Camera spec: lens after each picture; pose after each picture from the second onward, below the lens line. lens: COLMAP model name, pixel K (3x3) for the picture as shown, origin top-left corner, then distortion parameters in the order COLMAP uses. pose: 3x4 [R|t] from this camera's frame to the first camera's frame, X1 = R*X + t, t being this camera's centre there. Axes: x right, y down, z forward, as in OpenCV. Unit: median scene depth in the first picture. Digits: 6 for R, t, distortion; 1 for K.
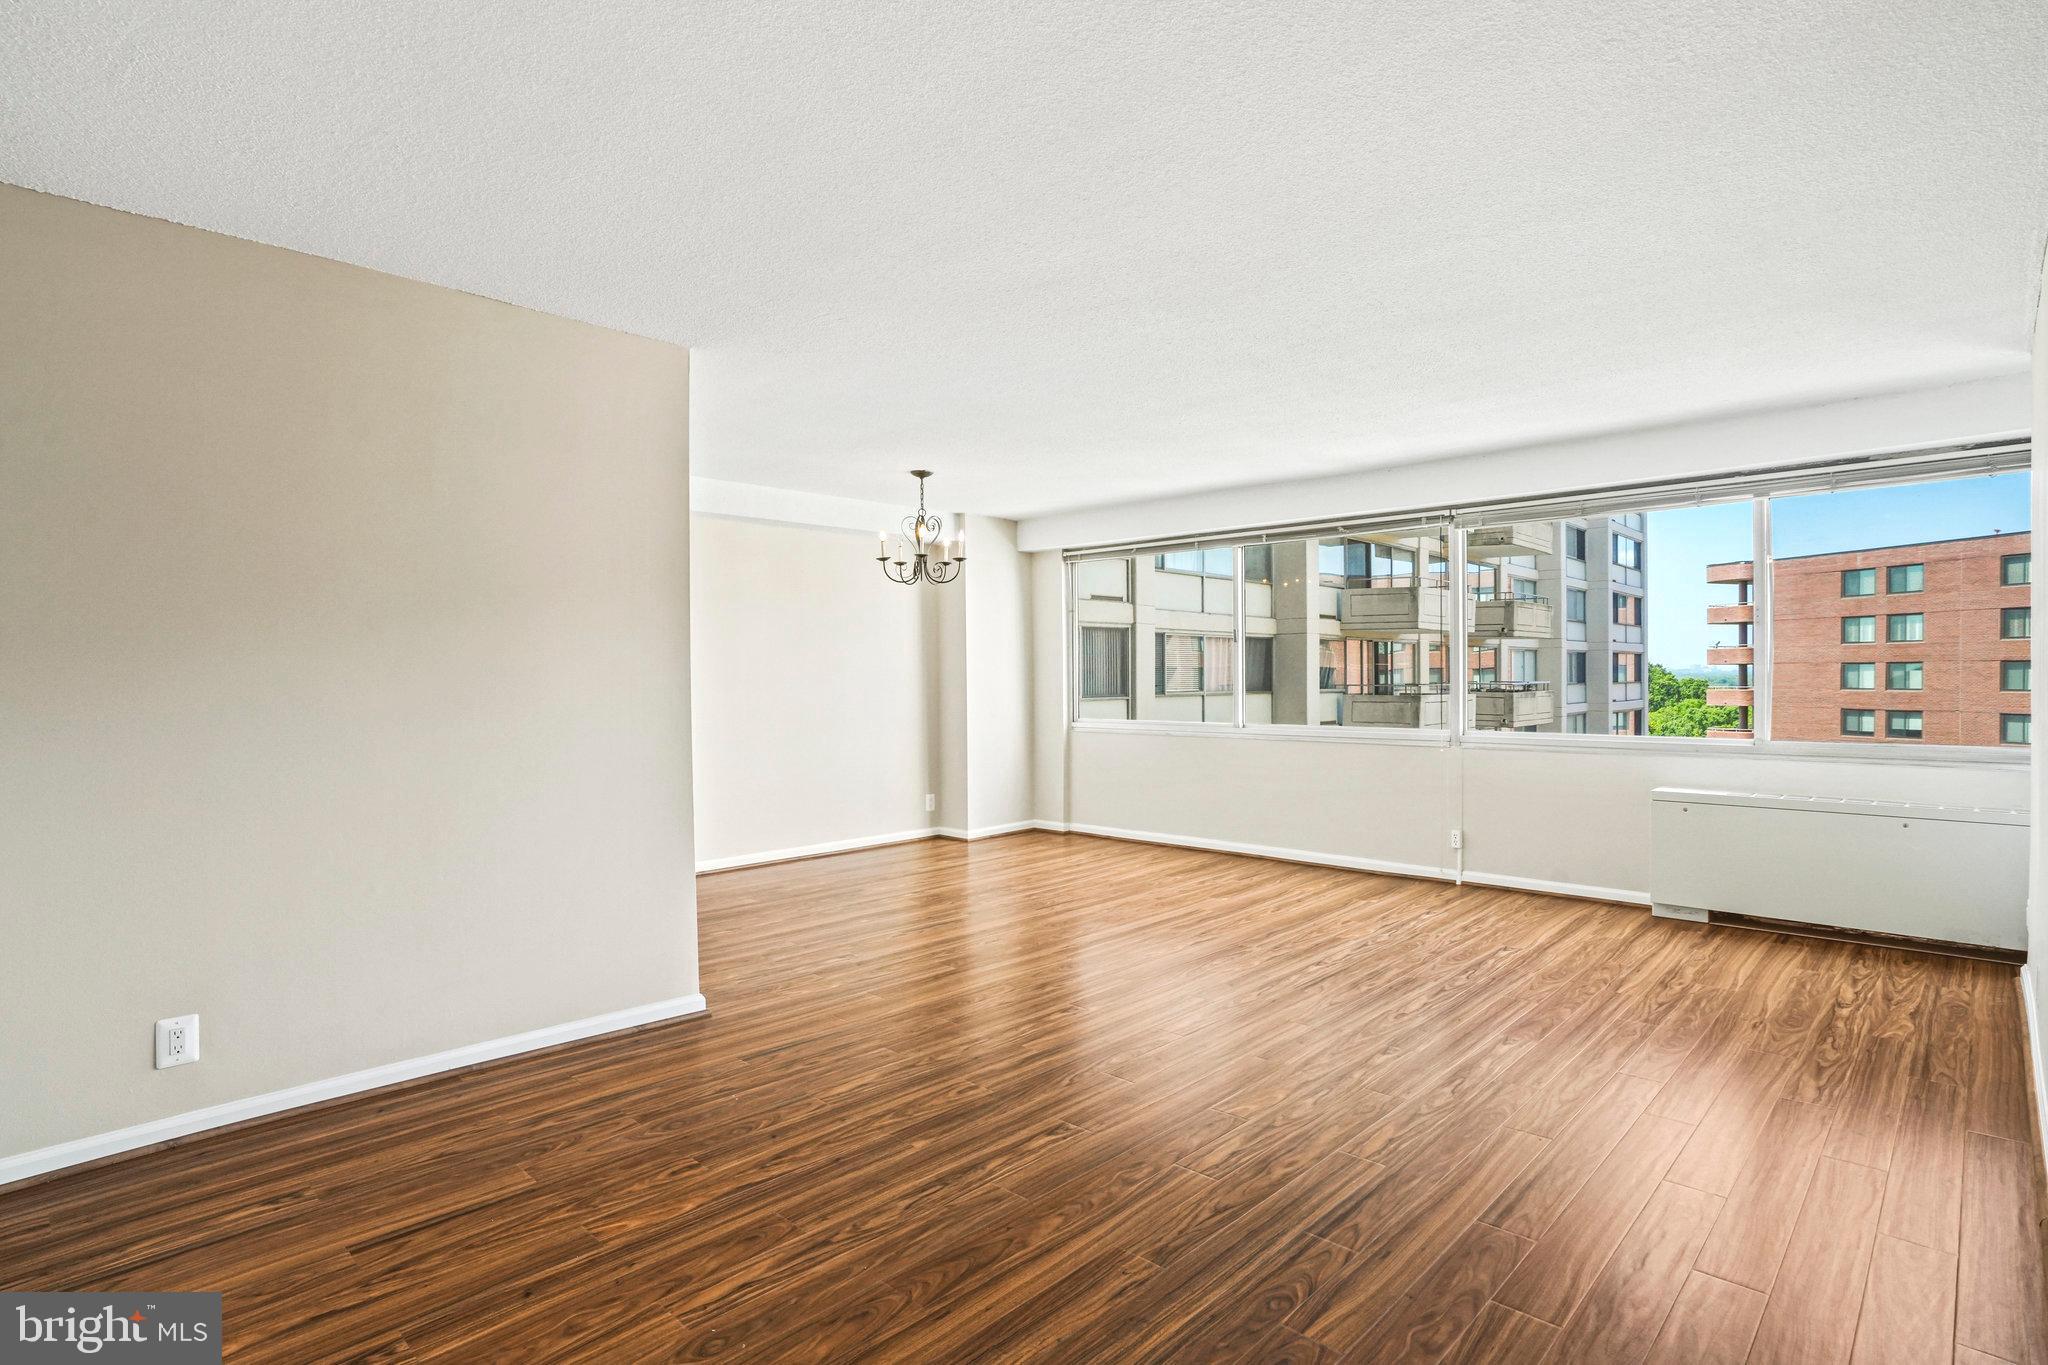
lens RADIAL K [[1006.9, 0, 985.4], [0, 1006.9, 684.0], [0, 0, 1]] dist [-0.041646, 0.000783]
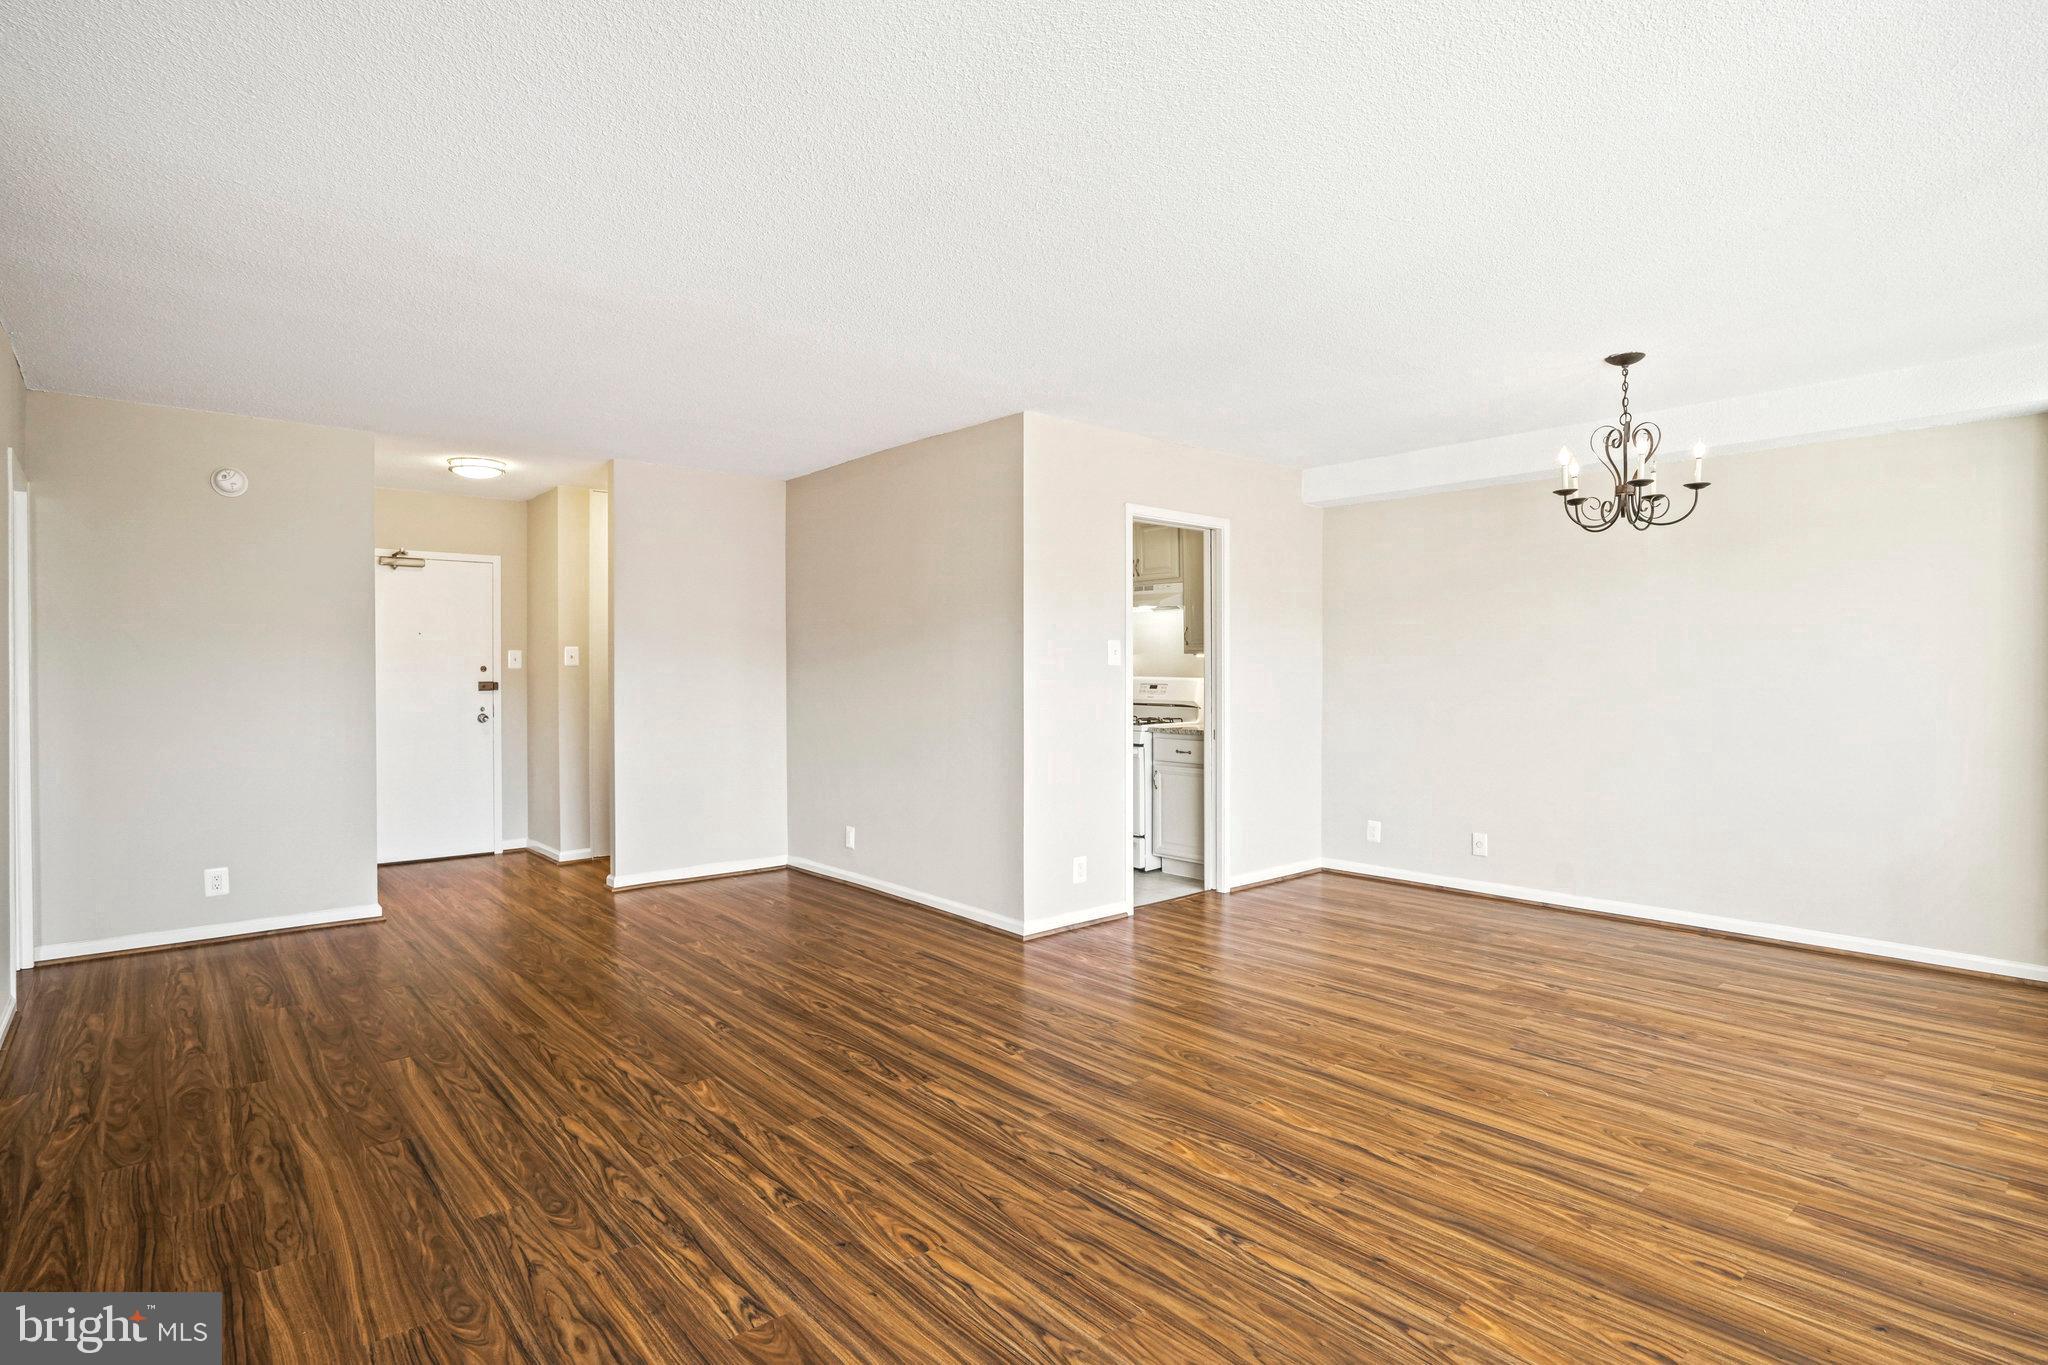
lens RADIAL K [[1021.9, 0, 1023.6], [0, 1021.9, 627.4], [0, 0, 1]] dist [-0.036616, 0.000460]
pose [[-0.052285, -0.035147, -0.998013, 0.779552], [-0.006528, 0.999371, -0.034853, -0.011300], [0.998611, 0.004693, -0.052481, 0.828252]]
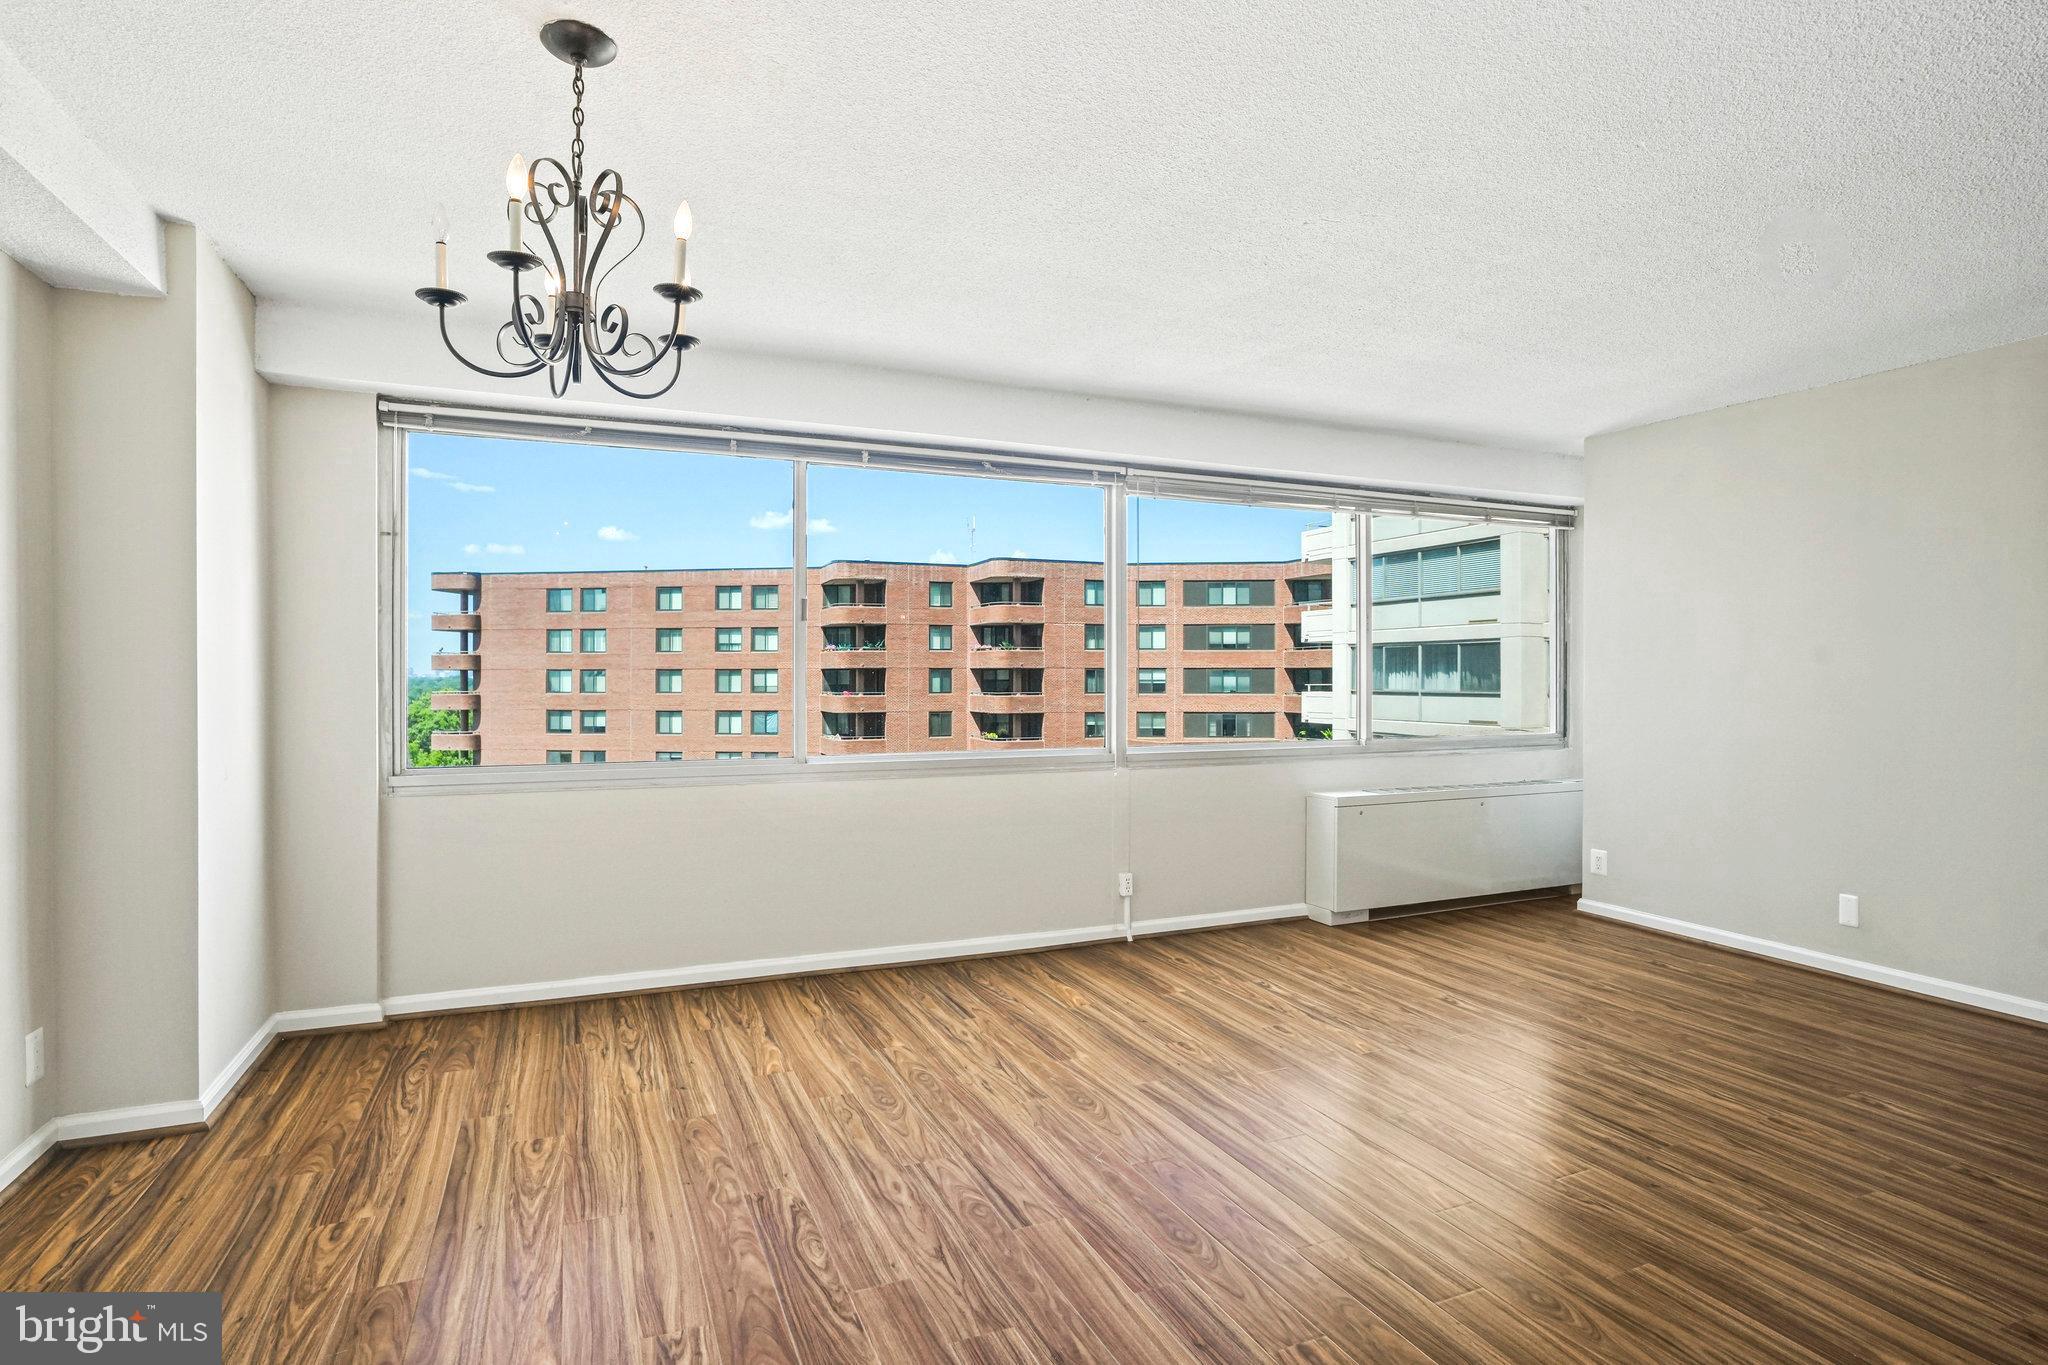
lens RADIAL K [[1029.4, 0, 991.6], [0, 1029.4, 684.7], [0, 0, 1]] dist [-0.053512, 0.025375]
pose [[0.376701, -0.000448, 0.926335, -0.395246], [0.004476, 0.999989, -0.001336, -0.003274], [-0.926324, 0.004649, 0.376699, 0.962414]]
